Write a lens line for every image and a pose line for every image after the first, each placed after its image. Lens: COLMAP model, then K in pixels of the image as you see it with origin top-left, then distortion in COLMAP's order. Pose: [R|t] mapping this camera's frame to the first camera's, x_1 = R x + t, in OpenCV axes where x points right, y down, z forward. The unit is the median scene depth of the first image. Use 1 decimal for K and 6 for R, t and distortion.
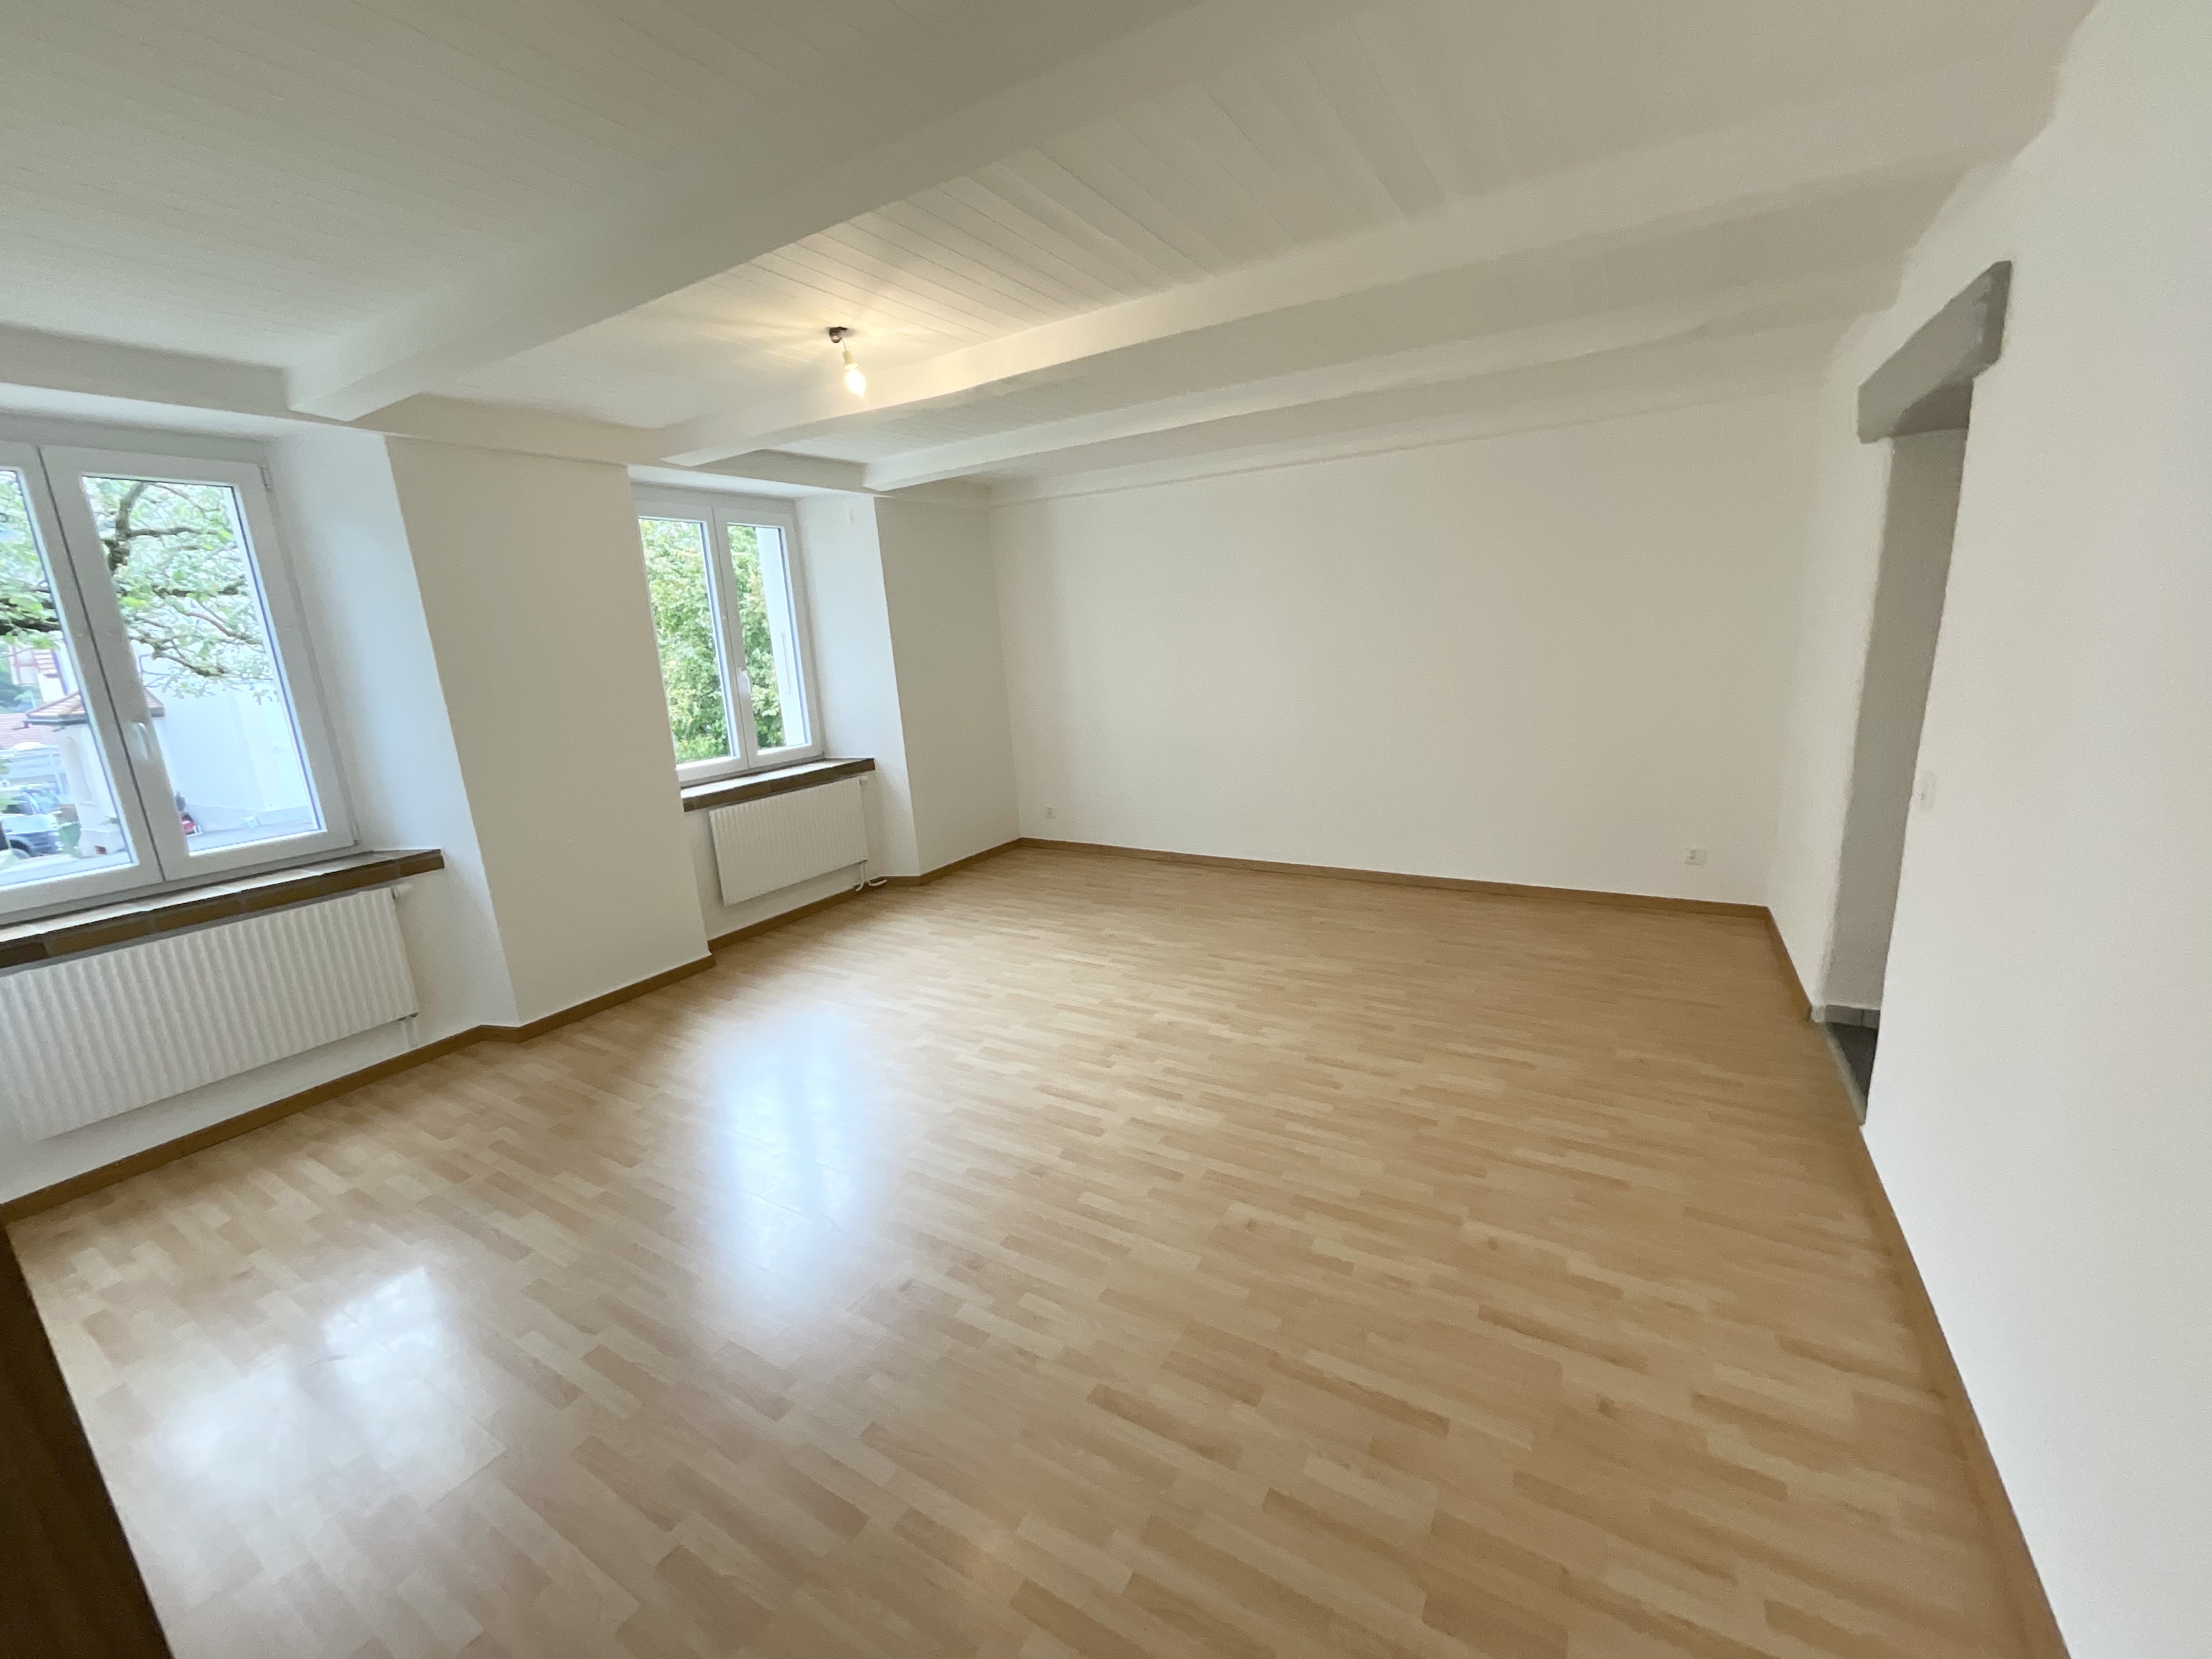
lens RADIAL K [[892.0, 0, 1097.5], [0, 892.0, 829.3], [0, 0, 1]] dist [-0.001773, -0.000245]
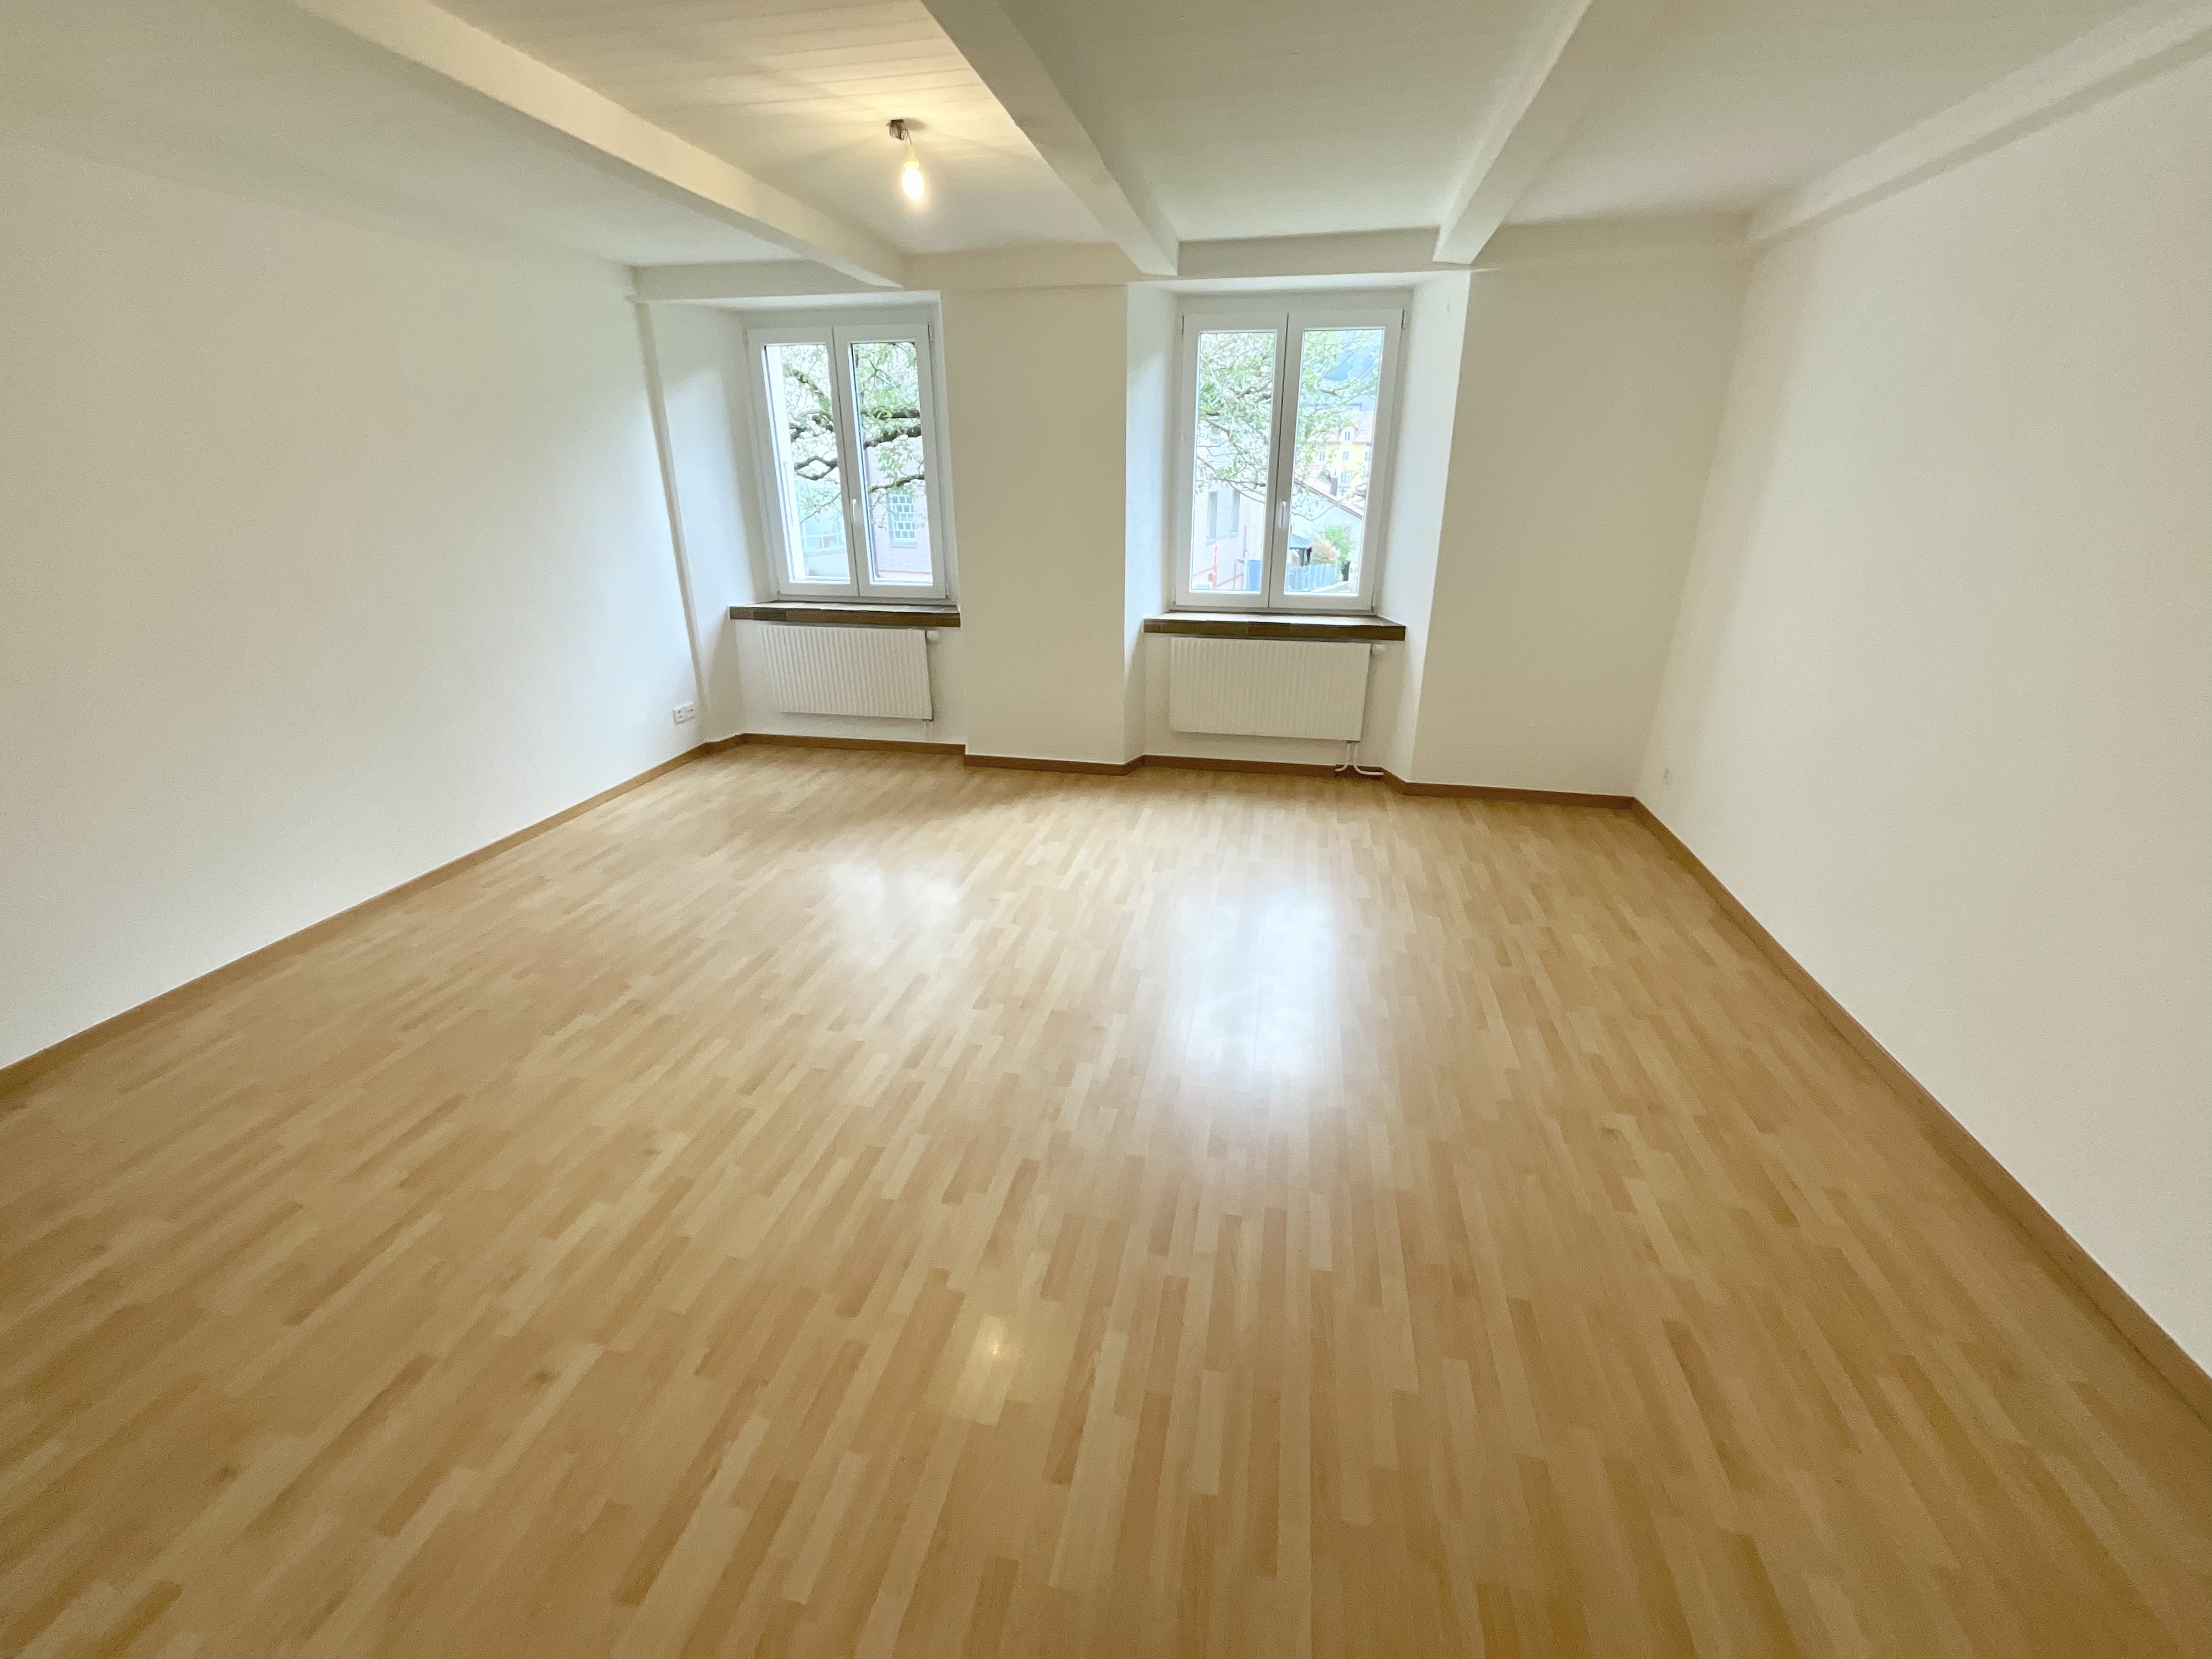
lens RADIAL K [[892.0, 0, 1105.2], [0, 892.0, 821.1], [0, 0, 1]] dist [-0.001773, -0.000245]
pose [[0.331177, 0.395715, -0.856582, 0.740860], [-0.225216, 0.914723, 0.335500, -0.224010], [0.916297, 0.081806, 0.392056, 0.771732]]
